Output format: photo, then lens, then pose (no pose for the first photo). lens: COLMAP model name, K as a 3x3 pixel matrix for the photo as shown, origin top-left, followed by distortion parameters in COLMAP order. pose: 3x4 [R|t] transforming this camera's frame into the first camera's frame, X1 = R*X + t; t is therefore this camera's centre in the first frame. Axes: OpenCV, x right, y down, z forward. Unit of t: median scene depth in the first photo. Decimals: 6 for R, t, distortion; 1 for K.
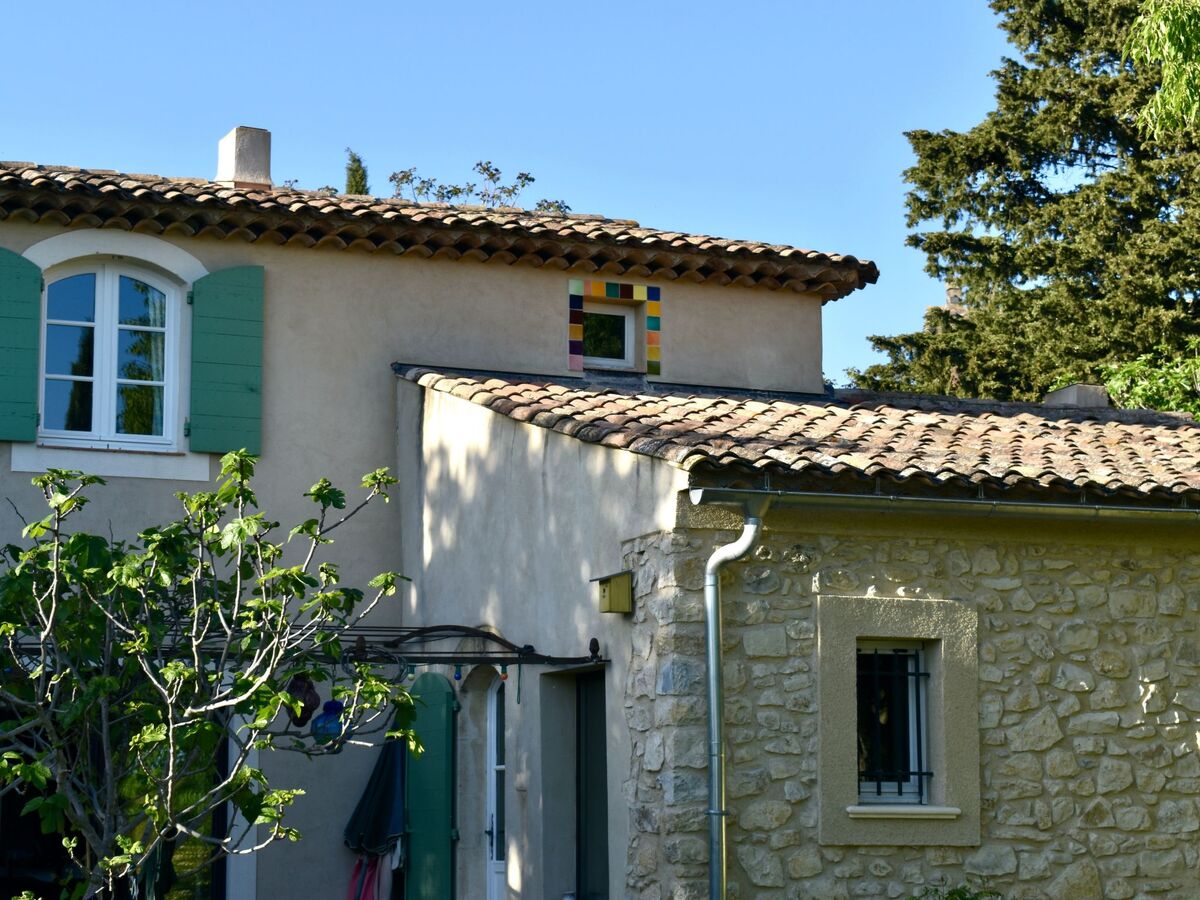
lens RADIAL K [[2669.2, 0, 605.4], [0, 2669.2, 454.5], [0, 0, 1]] dist [0.048821, 0.000000]
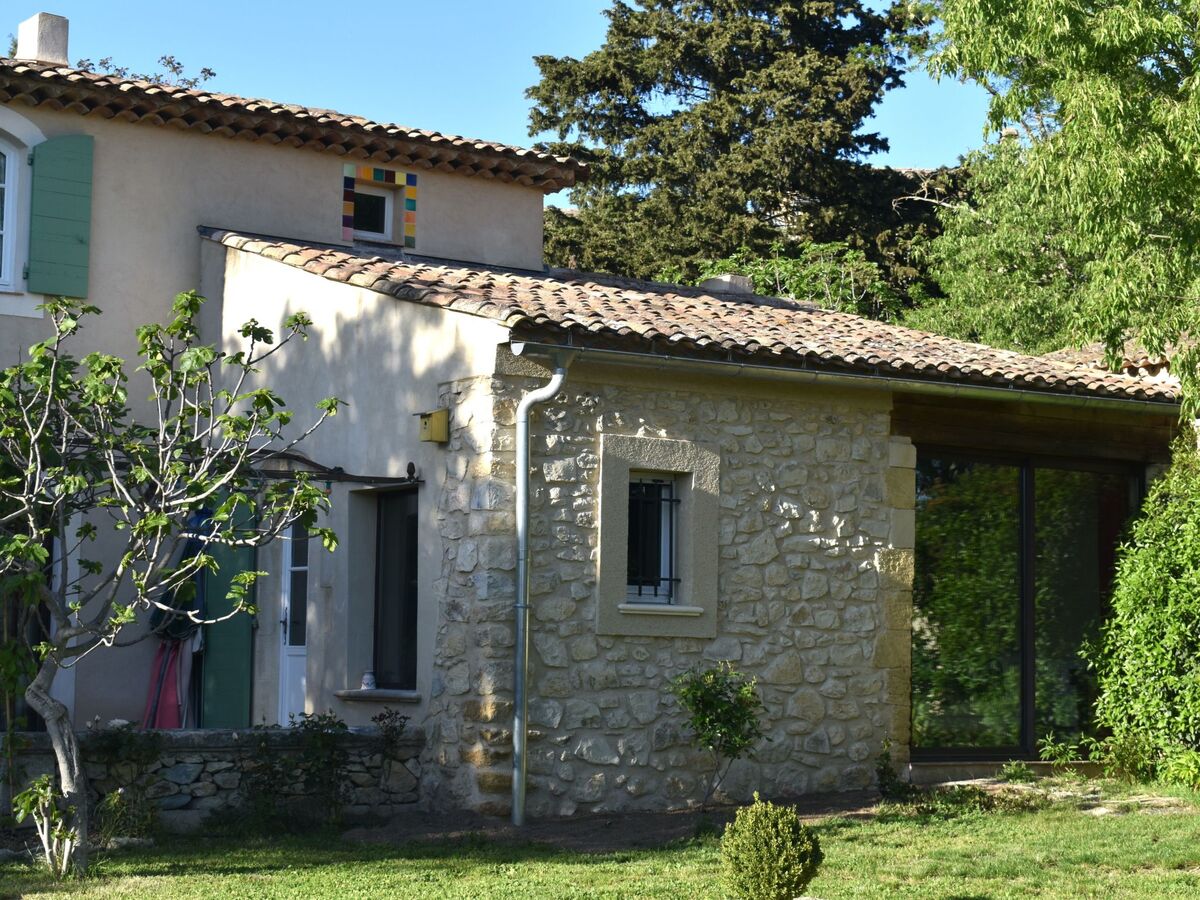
lens RADIAL K [[2290.6, 0, 604.8], [0, 2290.6, 448.1], [0, 0, 1]] dist [-0.000757, 0.000000]
pose [[0.979610, 0.037242, 0.197425, -0.104631], [-0.047477, 0.997749, 0.047365, 0.007526], [-0.195217, -0.055773, 0.979173, -0.029979]]
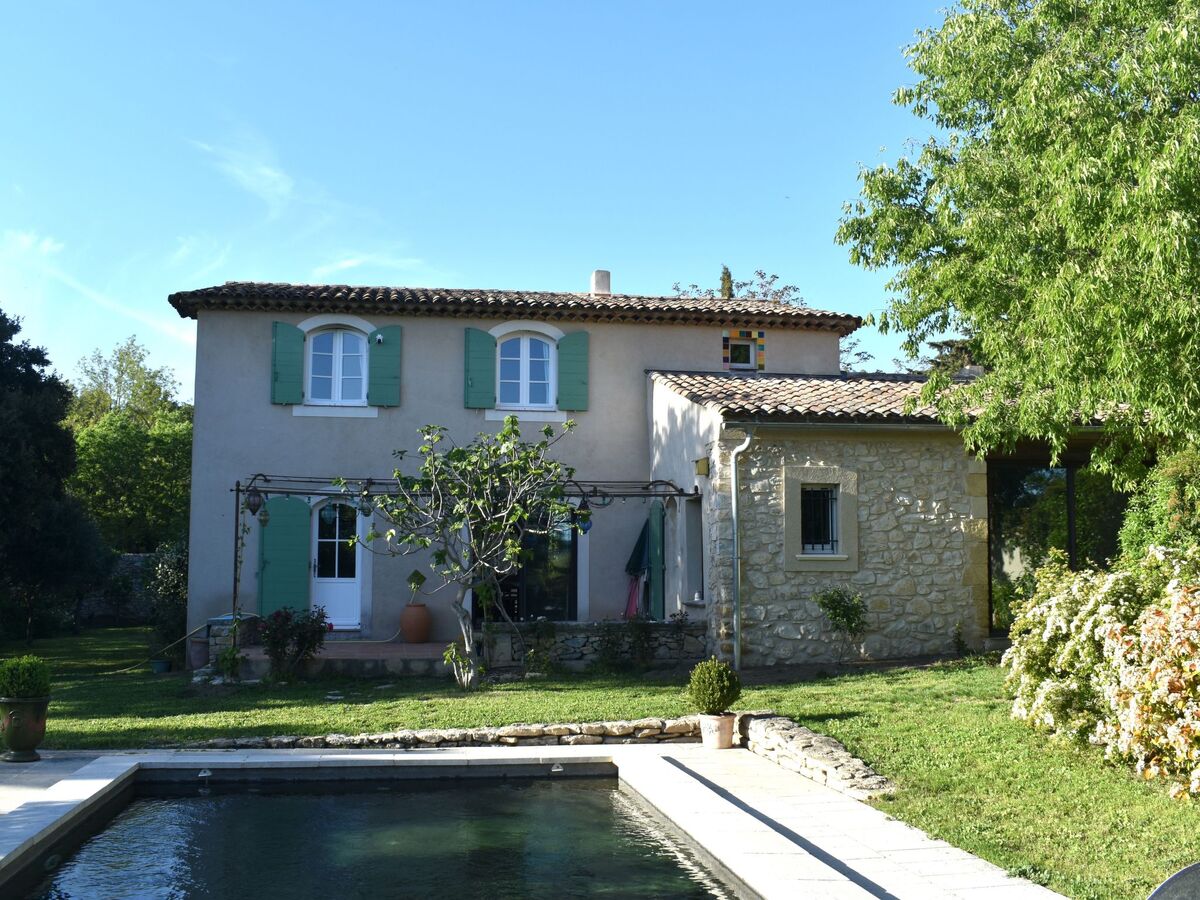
lens RADIAL K [[1229.0, 0, 600.3], [0, 1229.0, 448.3], [0, 0, 1]] dist [-0.083583, 0.000000]
pose [[0.969666, -0.021838, -0.243455, 0.153233], [0.031981, 0.998774, 0.037789, -0.007350], [0.242332, -0.044429, 0.969176, -0.072098]]
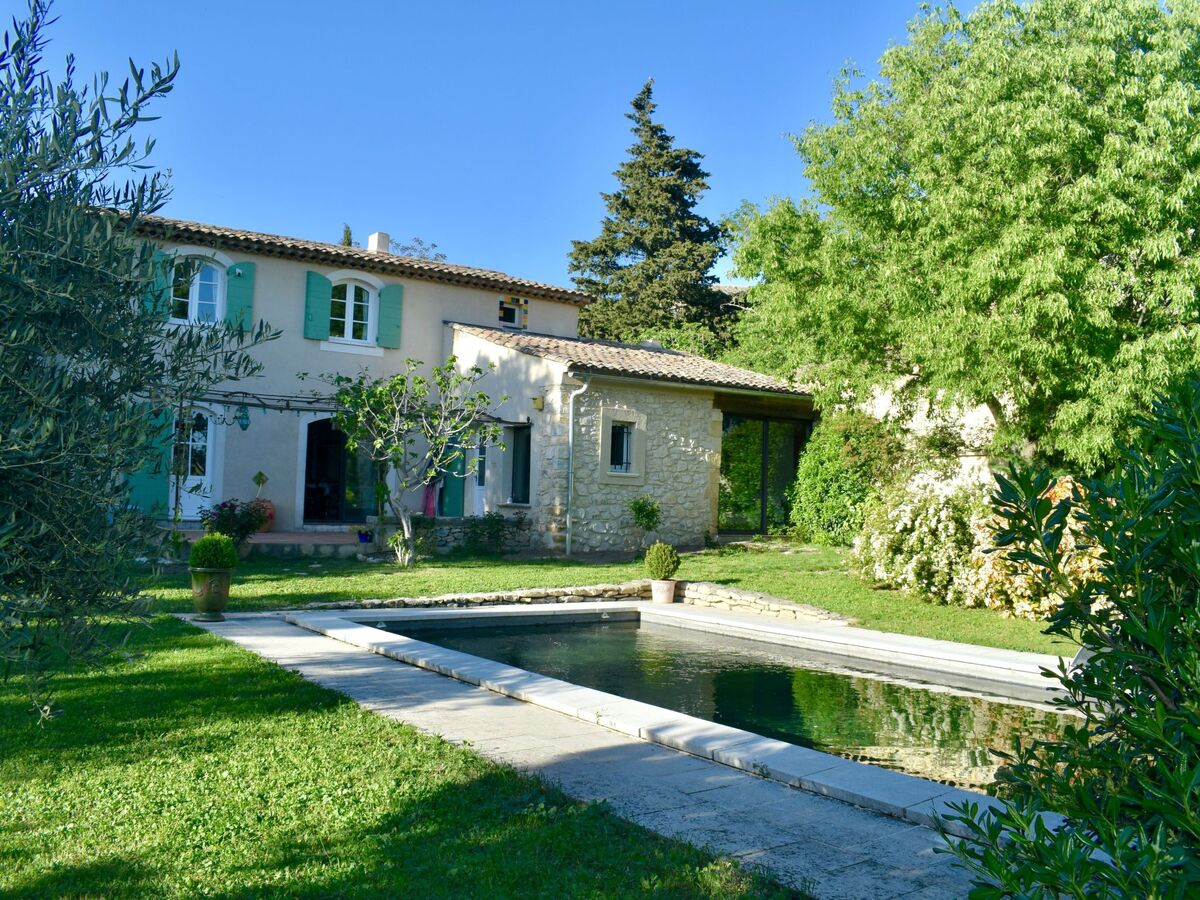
lens RADIAL K [[1033.8, 0, 598.3], [0, 1033.8, 451.9], [0, 0, 1]] dist [-0.082086, -0.001273]
pose [[0.977982, 0.043954, 0.204006, -0.144993], [-0.064743, 0.993237, 0.096377, -0.010987], [-0.198390, -0.107463, 0.974214, -0.181286]]
